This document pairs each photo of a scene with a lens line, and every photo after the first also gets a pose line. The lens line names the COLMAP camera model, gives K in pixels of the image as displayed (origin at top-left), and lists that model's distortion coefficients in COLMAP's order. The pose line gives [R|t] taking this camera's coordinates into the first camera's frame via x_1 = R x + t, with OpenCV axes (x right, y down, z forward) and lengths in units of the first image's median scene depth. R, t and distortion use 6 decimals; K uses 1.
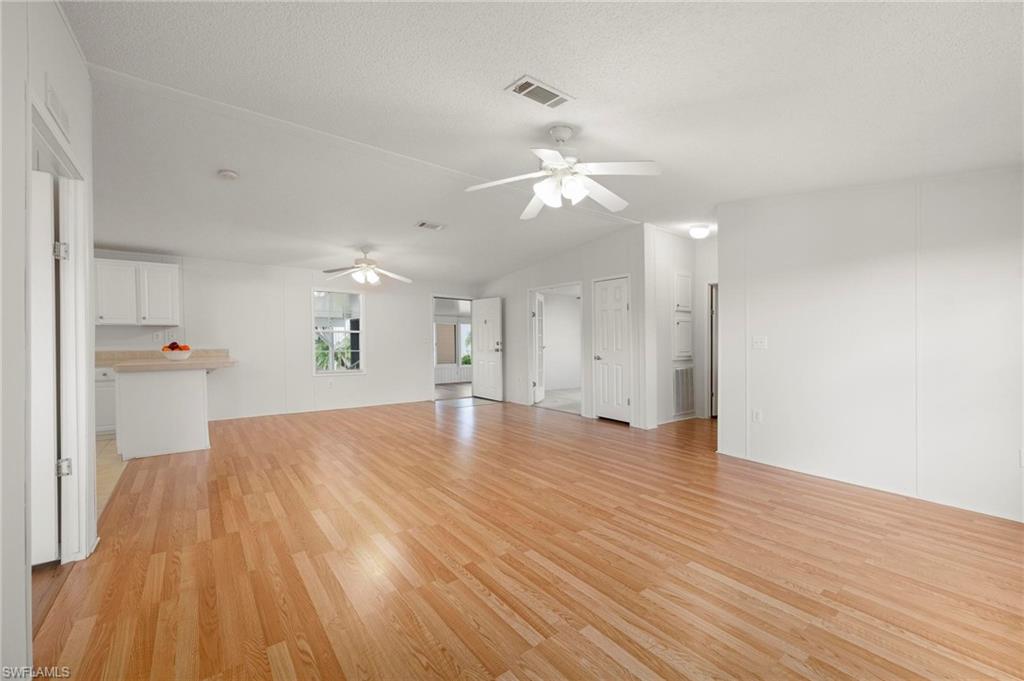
lens RADIAL K [[417.2, 0, 510.4], [0, 417.2, 343.5], [0, 0, 1]] dist [-0.013428, 0.000182]
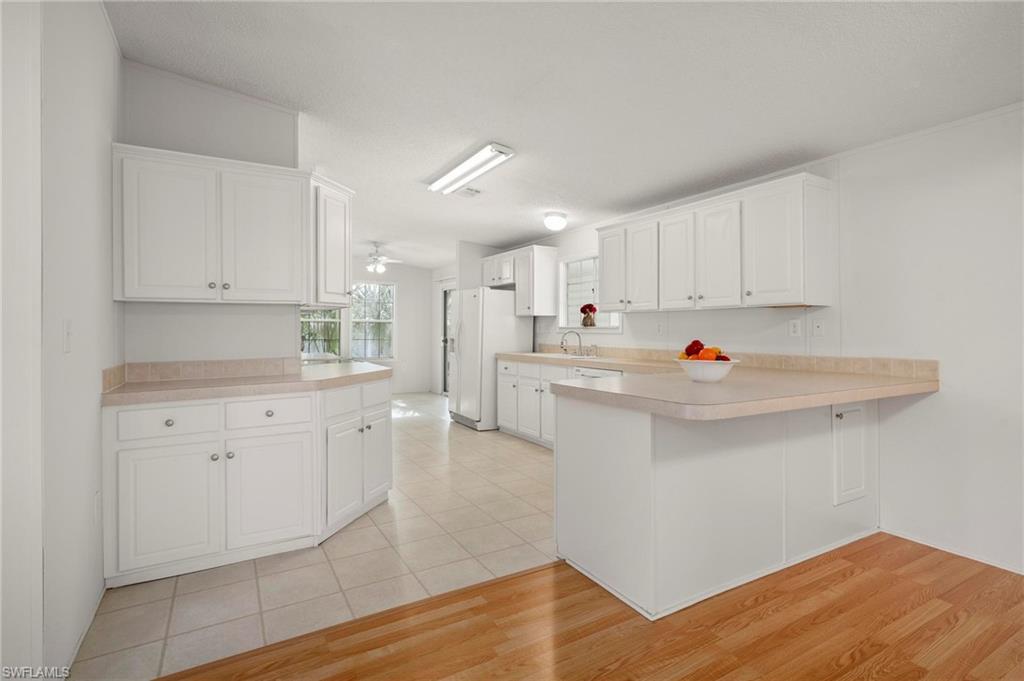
lens RADIAL K [[501.2, 0, 512.7], [0, 501.2, 327.3], [0, 0, 1]] dist [-0.002668, -0.000283]
pose [[-0.122143, -0.005332, -0.992498, -0.309253], [-0.009865, 0.999943, -0.004158, -0.018226], [0.992463, 0.009283, -0.122189, 1.115075]]
